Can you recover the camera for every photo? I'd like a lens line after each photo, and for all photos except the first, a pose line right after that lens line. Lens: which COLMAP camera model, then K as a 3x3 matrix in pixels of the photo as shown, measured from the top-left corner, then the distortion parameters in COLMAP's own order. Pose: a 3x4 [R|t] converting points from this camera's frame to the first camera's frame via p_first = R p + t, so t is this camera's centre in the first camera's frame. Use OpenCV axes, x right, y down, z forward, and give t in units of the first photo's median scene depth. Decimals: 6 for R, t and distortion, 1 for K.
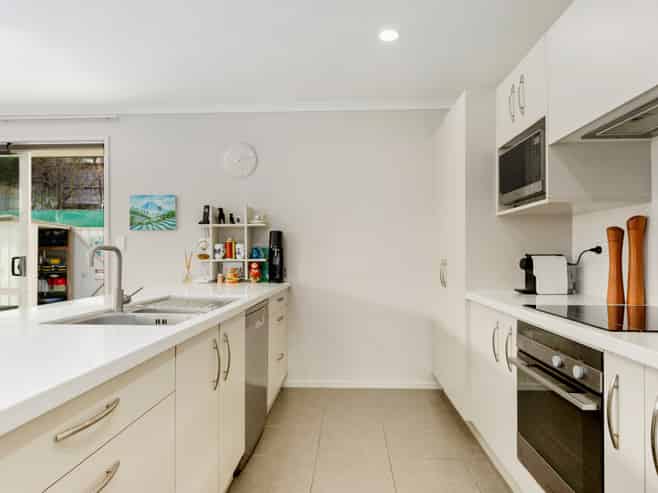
lens RADIAL K [[424.0, 0, 329.0], [0, 424.0, 246.5], [0, 0, 1]] dist [0.000837, 0.000118]
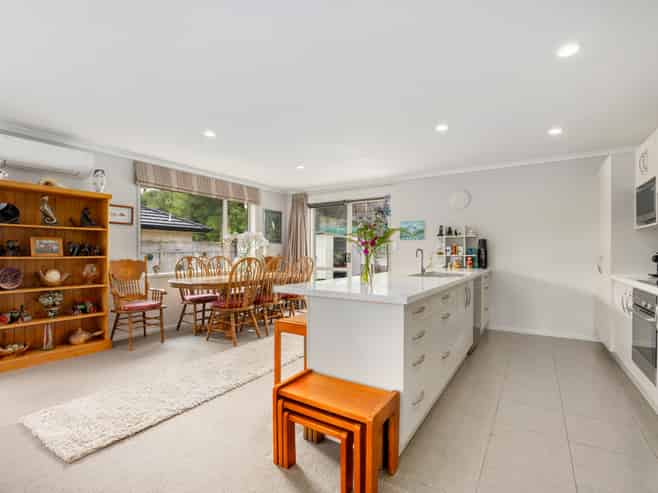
lens RADIAL K [[324.2, 0, 327.7], [0, 324.2, 252.6], [0, 0, 1]] dist [-0.014054, -0.000193]
pose [[0.866801, 0.002609, -0.498648, -0.012823], [0.007512, 0.999805, 0.018289, -0.009627], [0.498598, -0.019599, 0.866612, -0.485811]]
